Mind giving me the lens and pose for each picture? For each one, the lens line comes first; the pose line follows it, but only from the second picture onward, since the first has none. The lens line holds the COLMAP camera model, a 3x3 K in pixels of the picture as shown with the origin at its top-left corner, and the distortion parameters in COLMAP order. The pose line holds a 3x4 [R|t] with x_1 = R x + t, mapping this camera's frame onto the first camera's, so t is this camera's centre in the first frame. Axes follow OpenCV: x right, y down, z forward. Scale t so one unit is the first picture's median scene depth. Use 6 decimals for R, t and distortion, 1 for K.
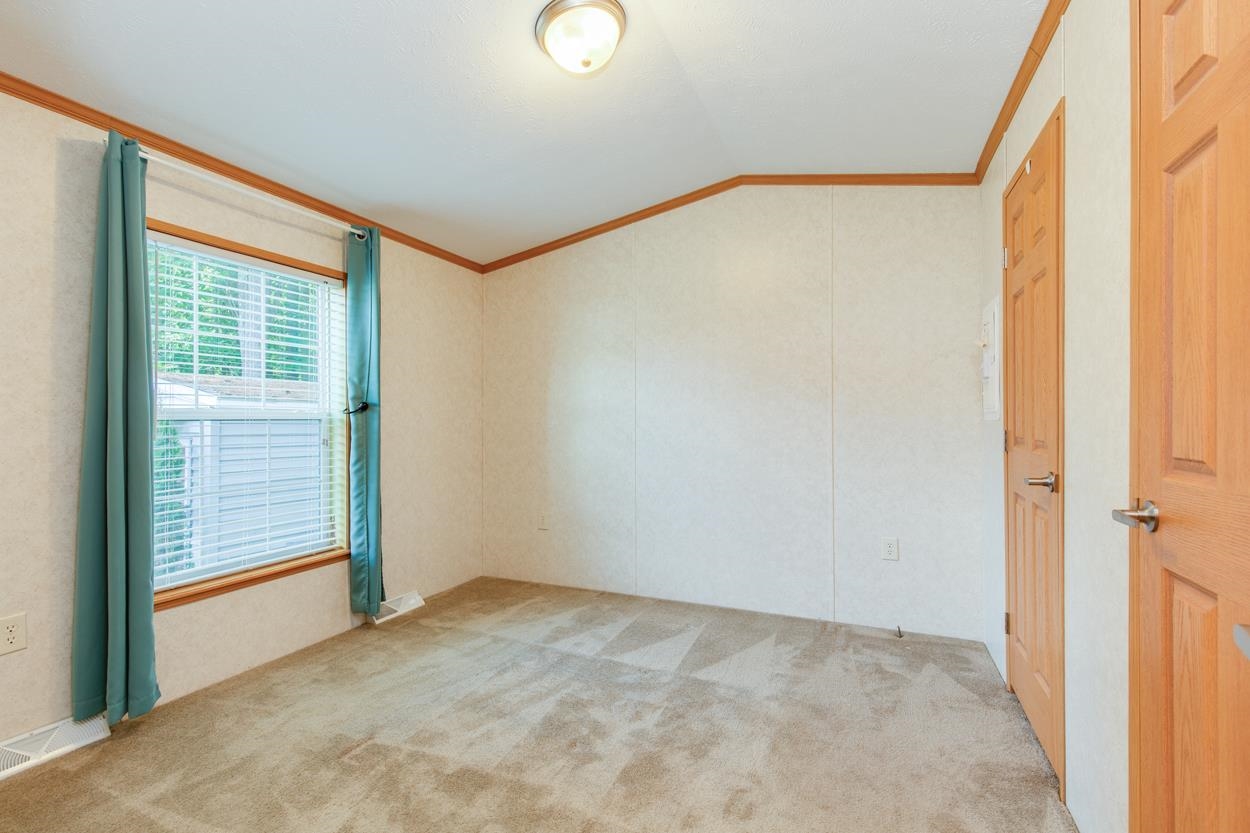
lens RADIAL K [[550.7, 0, 622.3], [0, 550.7, 423.7], [0, 0, 1]] dist [0.003854, 0.000083]
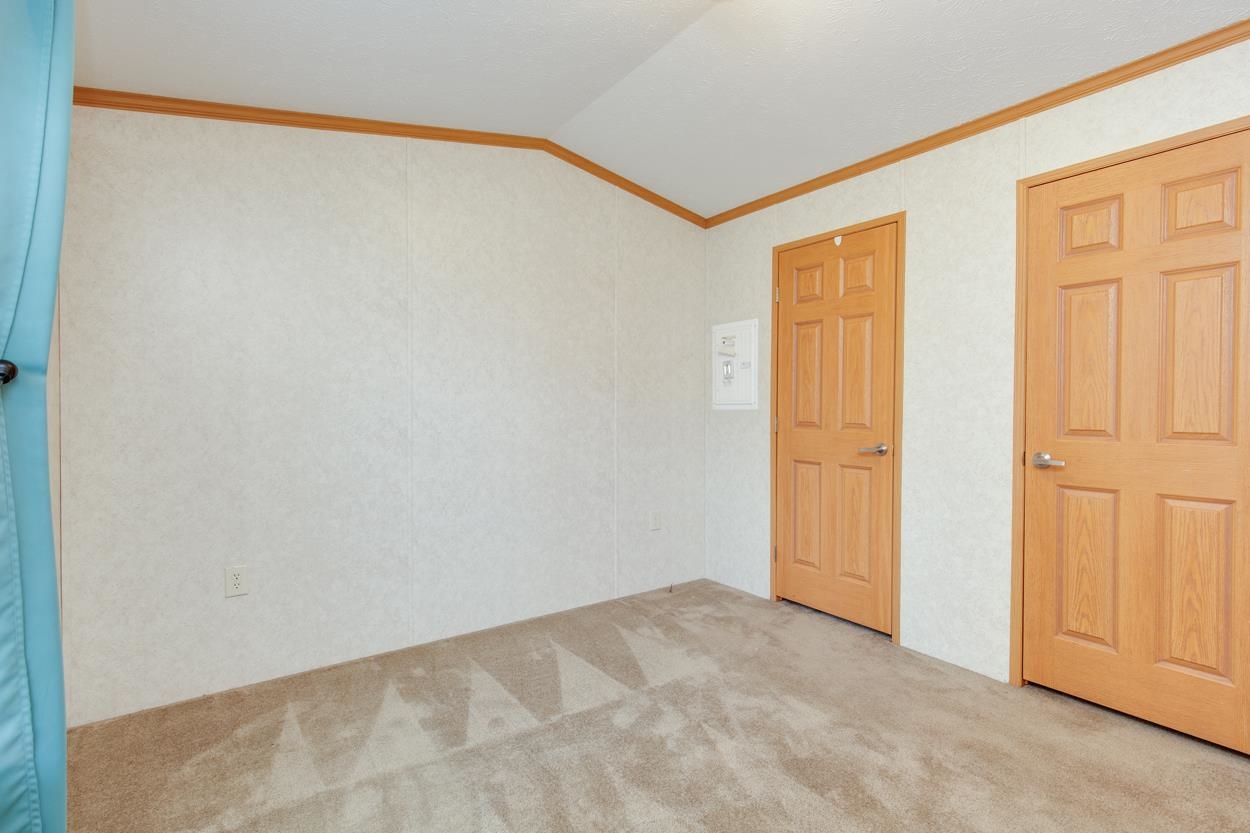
lens RADIAL K [[562.7, 0, 625.0], [0, 562.7, 416.5], [0, 0, 1]] dist [0.008756, -0.001209]
pose [[0.532301, -0.010821, 0.846486, -0.597290], [0.001950, 0.999931, 0.011556, -0.005449], [-0.846553, -0.004501, 0.532286, 0.462574]]
